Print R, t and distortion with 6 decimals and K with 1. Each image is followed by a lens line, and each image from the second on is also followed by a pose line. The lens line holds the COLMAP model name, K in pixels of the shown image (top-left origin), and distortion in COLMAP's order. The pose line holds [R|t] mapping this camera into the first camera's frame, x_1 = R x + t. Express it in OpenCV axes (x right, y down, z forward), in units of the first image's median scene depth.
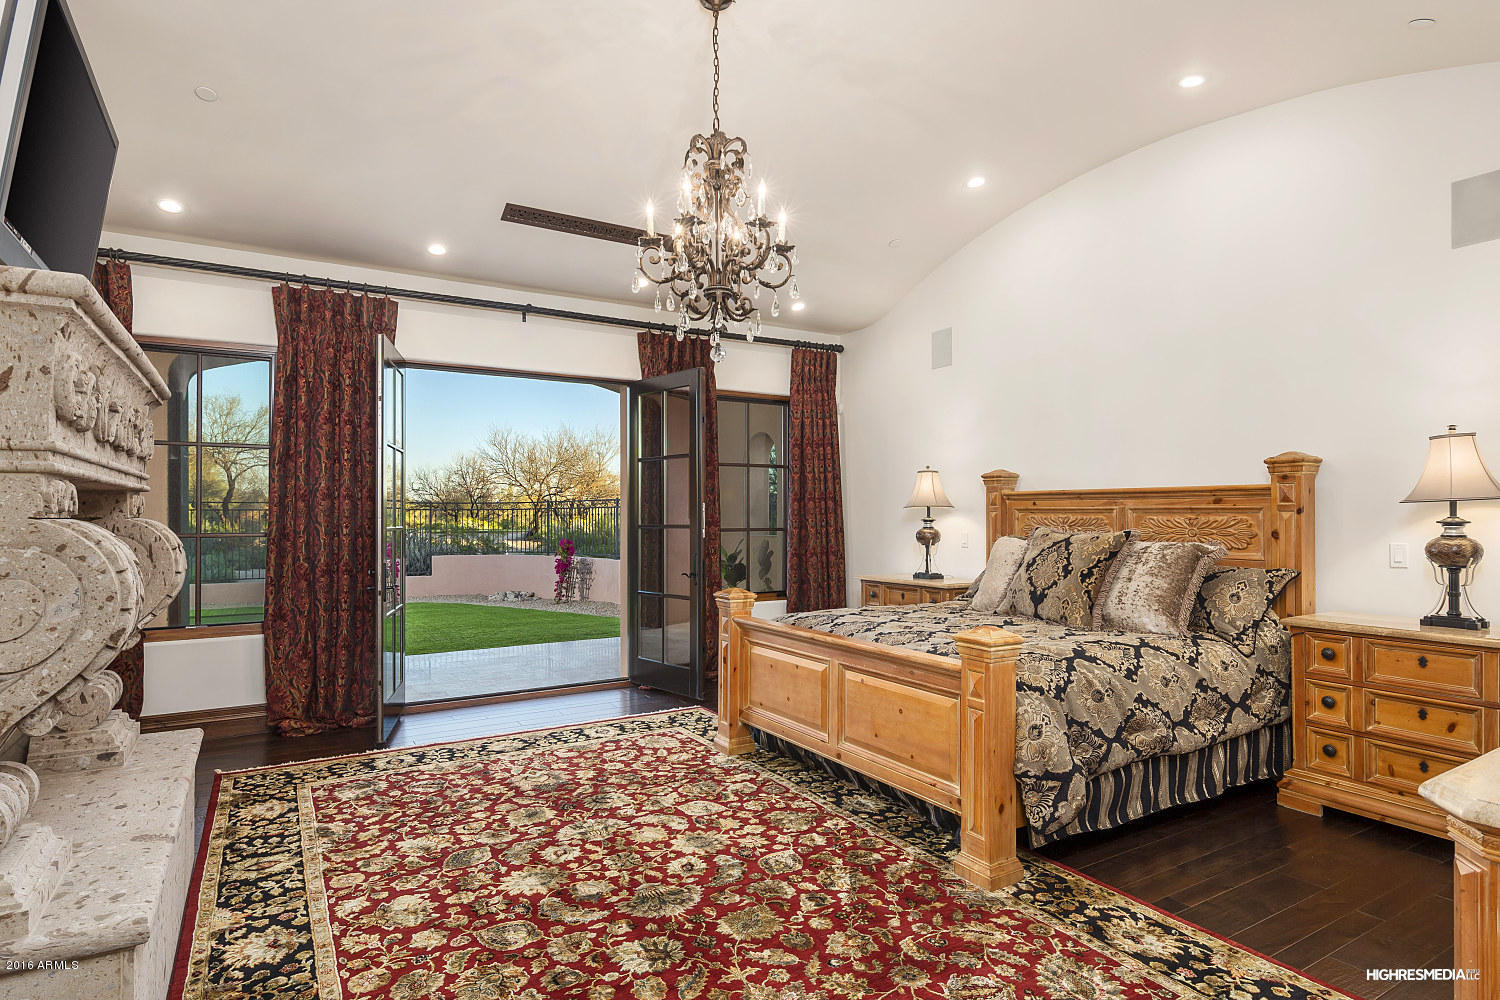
lens RADIAL K [[799.7, 0, 750.0], [0, 799.7, 500.0], [0, 0, 1]] dist [0.002245, 0.000177]
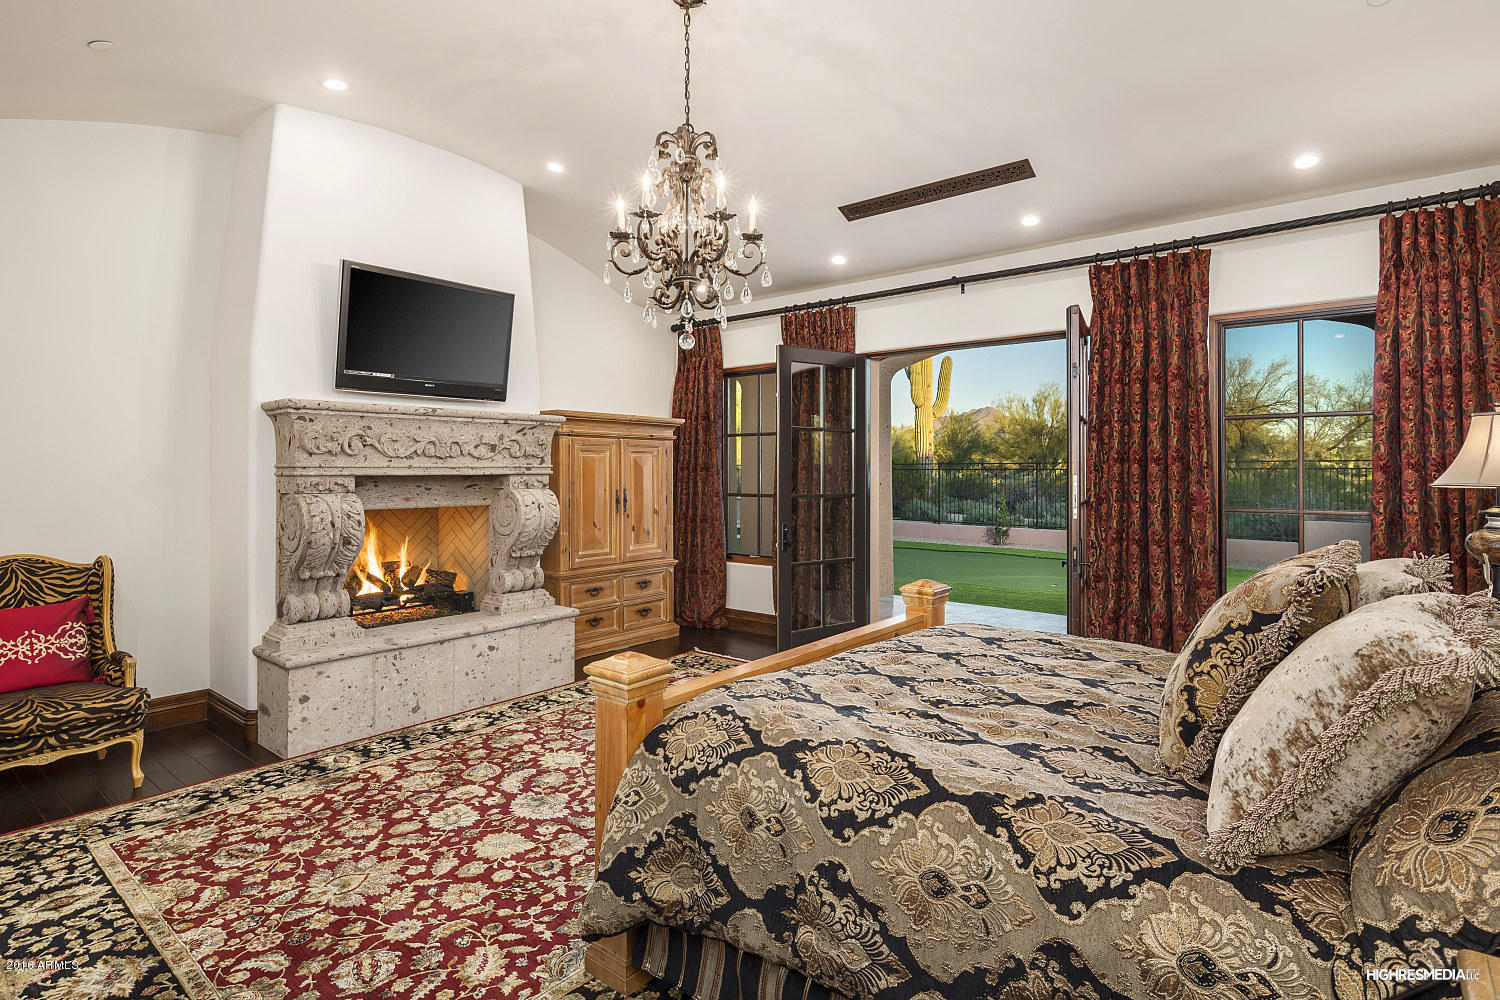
lens RADIAL K [[757.3, 0, 749.8], [0, 757.3, 453.6], [0, 0, 1]] dist [0.024898, -0.000233]
pose [[0.330012, -0.013202, -0.943884, 1.042093], [0.015355, 0.999845, -0.008616, -0.034071], [0.943852, -0.011649, 0.330163, 0.846549]]
